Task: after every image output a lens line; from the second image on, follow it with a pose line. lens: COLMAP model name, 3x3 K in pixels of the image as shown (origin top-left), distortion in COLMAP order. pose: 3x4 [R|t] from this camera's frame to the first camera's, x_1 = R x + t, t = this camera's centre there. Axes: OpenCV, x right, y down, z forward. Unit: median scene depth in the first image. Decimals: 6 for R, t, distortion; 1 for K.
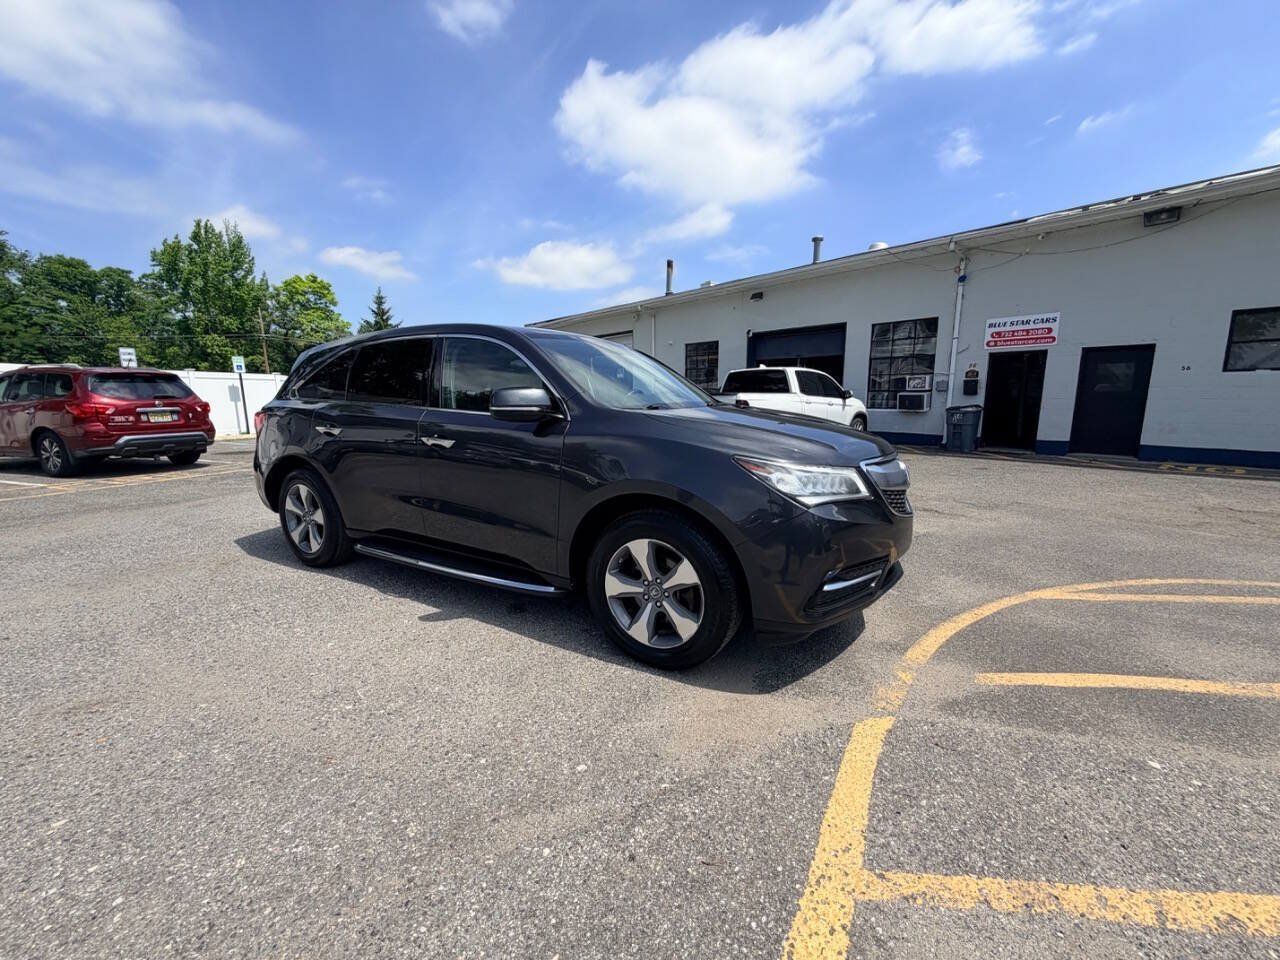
lens RADIAL K [[507.6, 0, 638.3], [0, 507.6, 479.8], [0, 0, 1]] dist [-0.000227, 0.000052]
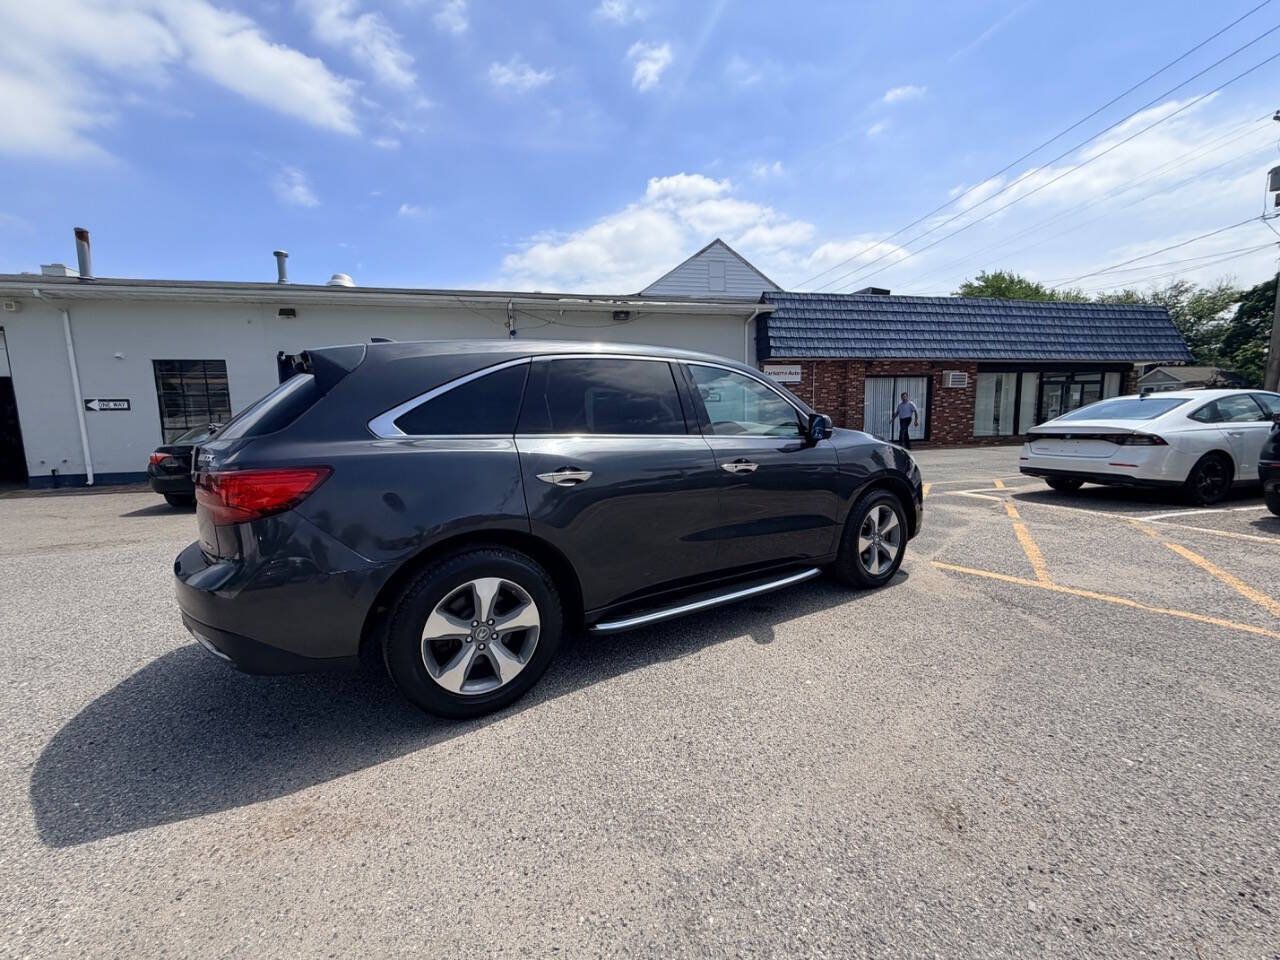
lens RADIAL K [[508.6, 0, 638.4], [0, 508.6, 475.7], [0, 0, 1]] dist [-0.001082, -0.000310]
pose [[0.469305, -0.103344, 0.876968, -0.491557], [0.166910, 0.985607, 0.026826, -0.042139], [-0.867118, 0.133785, 0.479799, 0.245050]]
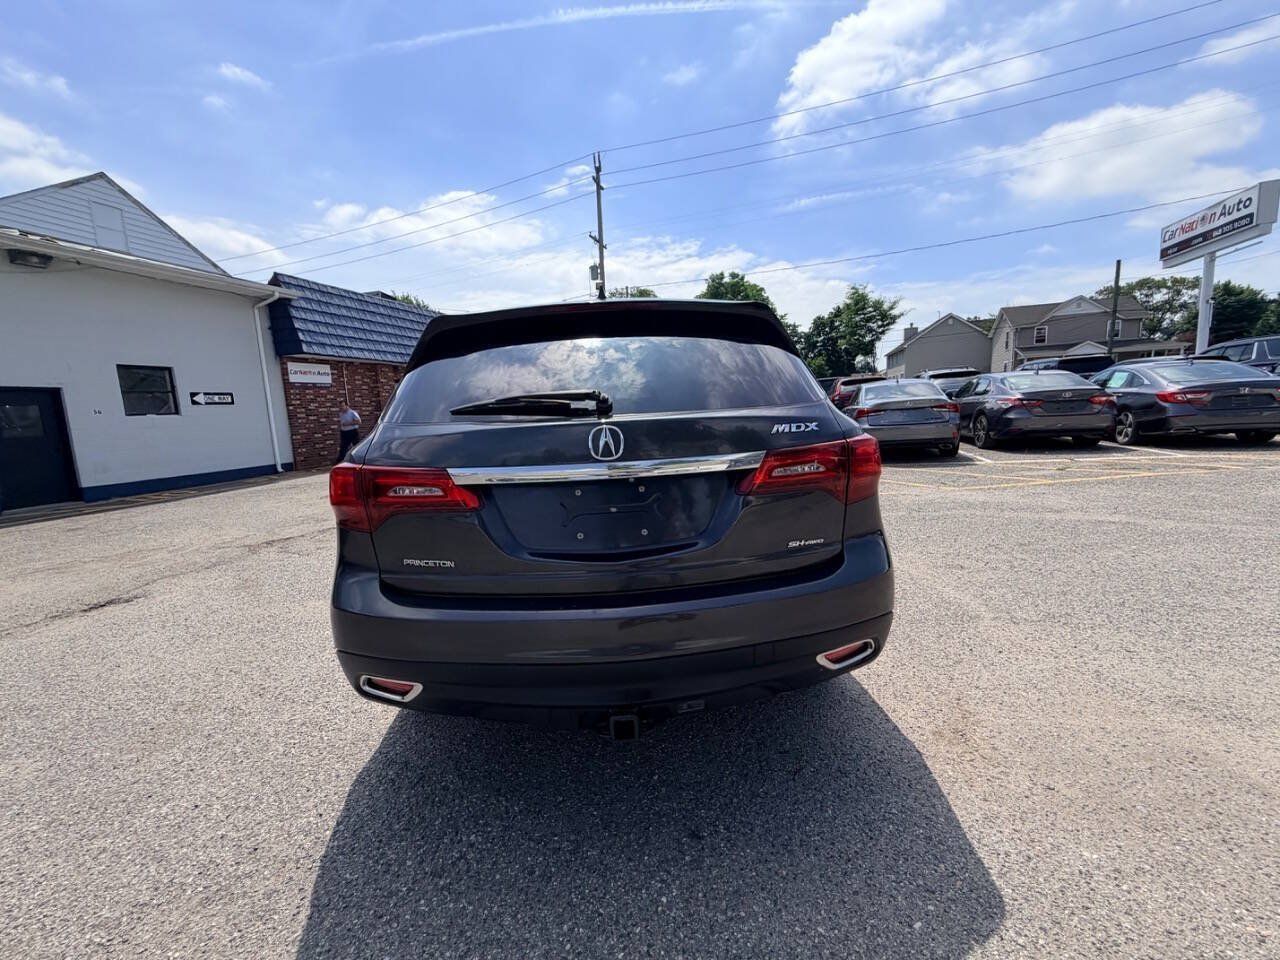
lens RADIAL K [[508.7, 0, 638.9], [0, 508.7, 479.8], [0, 0, 1]] dist [-0.001924, -0.000013]
pose [[-0.533014, -0.086953, 0.841626, -0.498291], [0.188924, 0.957361, 0.218559, -0.109827], [-0.824745, 0.275498, -0.493860, 0.681639]]
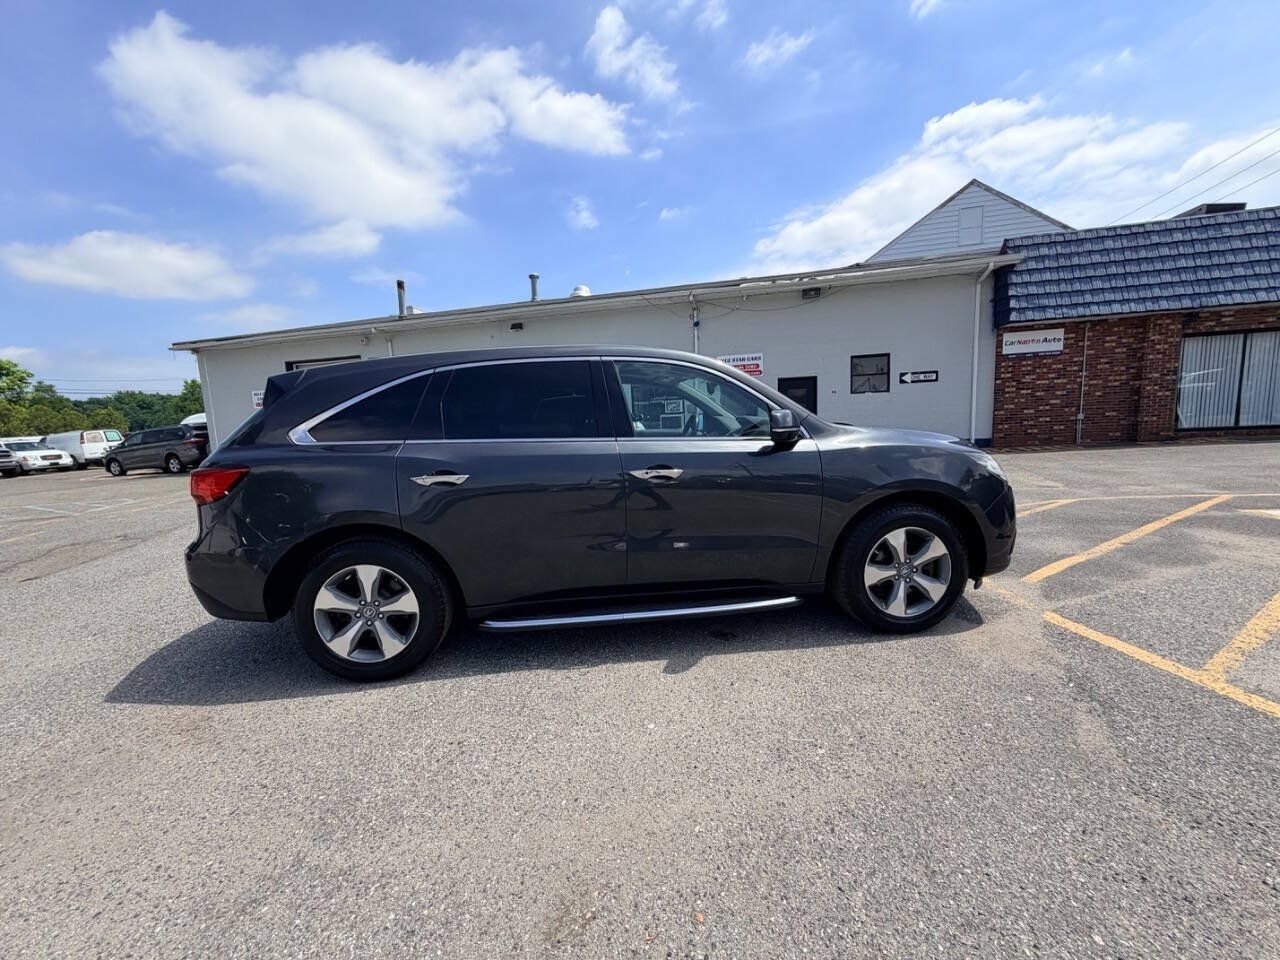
lens RADIAL K [[506.6, 0, 639.8], [0, 506.6, 480.3], [0, 0, 1]] dist [0.000584, -0.000078]
pose [[0.817297, -0.107340, 0.566131, -0.332207], [0.137904, 0.990381, -0.011307, -0.020136], [-0.559472, 0.087313, 0.824238, 0.095259]]
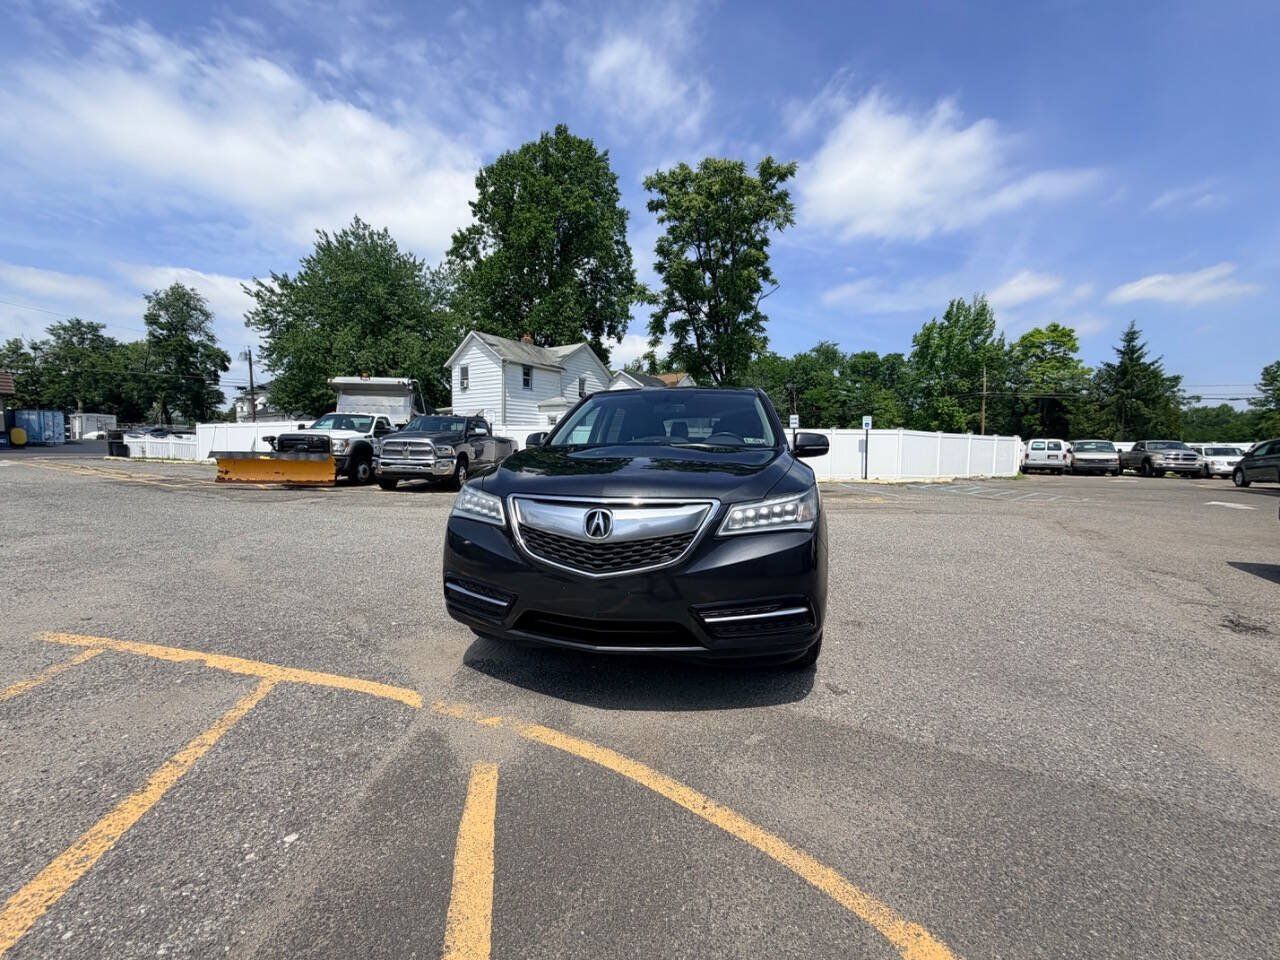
lens RADIAL K [[508.1, 0, 640.1], [0, 508.1, 480.4], [0, 0, 1]] dist [-0.000810, -0.000088]
pose [[0.299292, 0.062925, -0.952084, 0.423009], [-0.162906, 0.986542, 0.013992, -0.033327], [0.940152, 0.150912, 0.305515, 0.256043]]
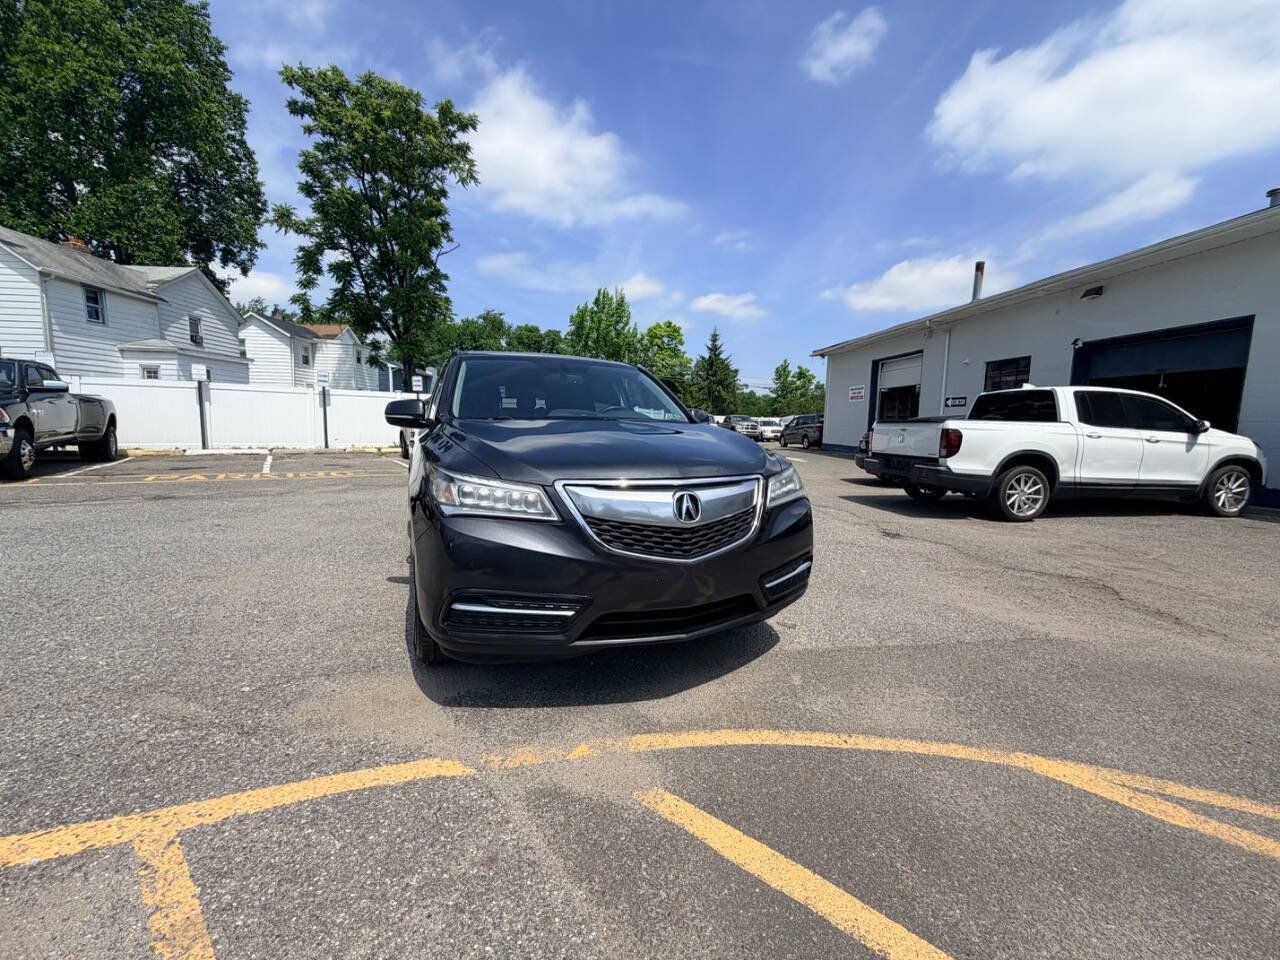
lens RADIAL K [[507.6, 0, 638.3], [0, 507.6, 479.8], [0, 0, 1]] dist [-0.000227, 0.000052]
pose [[0.808474, 0.085377, -0.582306, 0.292417], [-0.117503, 0.992917, -0.017560, -0.010158], [0.576682, 0.082620, 0.812780, 0.103385]]
